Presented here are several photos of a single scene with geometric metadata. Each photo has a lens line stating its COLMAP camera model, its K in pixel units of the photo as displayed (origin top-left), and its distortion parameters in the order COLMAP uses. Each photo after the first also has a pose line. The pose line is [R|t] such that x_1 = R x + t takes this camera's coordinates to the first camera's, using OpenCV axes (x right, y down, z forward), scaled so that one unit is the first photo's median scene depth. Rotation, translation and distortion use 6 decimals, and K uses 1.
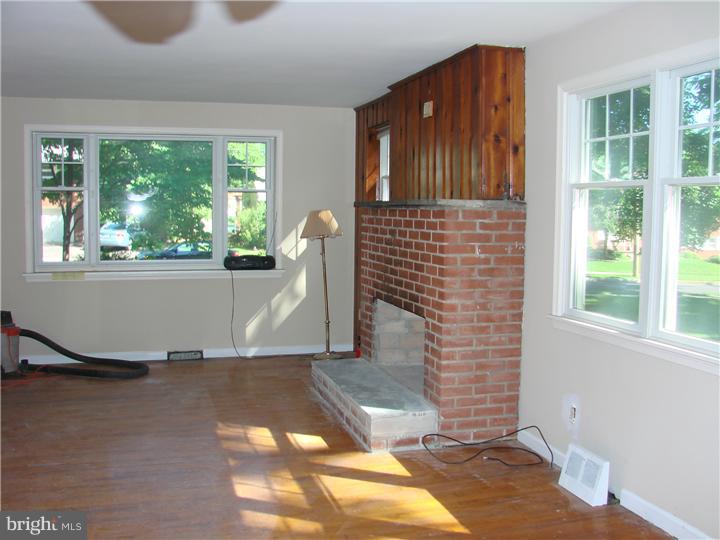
lens RADIAL K [[772.7, 0, 371.0], [0, 772.7, 279.5], [0, 0, 1]] dist [-0.215925, 0.269715]
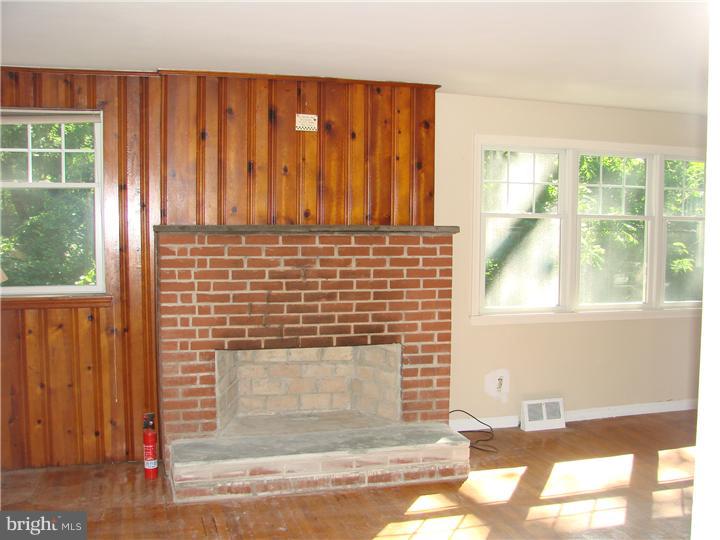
lens RADIAL K [[772.7, 0, 371.0], [0, 772.7, 279.5], [0, 0, 1]] dist [-0.215925, 0.269715]
pose [[-0.005111, -0.083230, 0.996517, -0.955344], [0.082855, 0.993069, 0.083367, -0.124776], [-0.996549, 0.082992, 0.001821, 1.076080]]
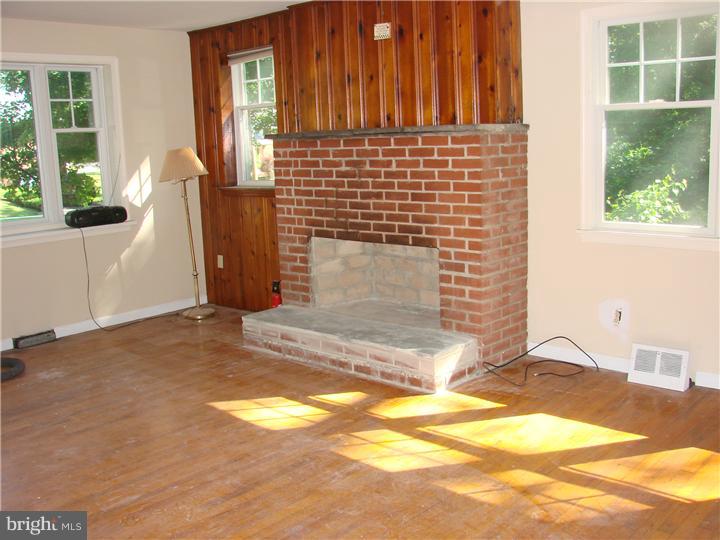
lens RADIAL K [[772.7, 0, 371.0], [0, 772.7, 279.5], [0, 0, 1]] dist [-0.215925, 0.269715]
pose [[0.852192, -0.136344, 0.505153, -0.518058], [0.092430, 0.989497, 0.111142, -0.027995], [-0.515001, -0.048023, 0.855843, 0.221067]]
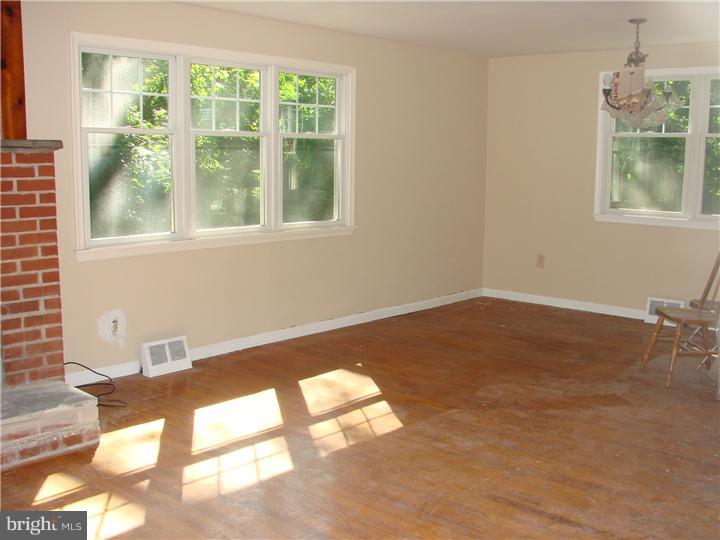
lens RADIAL K [[772.7, 0, 371.0], [0, 772.7, 279.5], [0, 0, 1]] dist [-0.215925, 0.269715]
pose [[-0.531815, -0.147081, 0.833990, -0.805028], [0.060419, 0.975703, 0.210602, -0.102929], [-0.844702, 0.162390, -0.510007, 1.110336]]
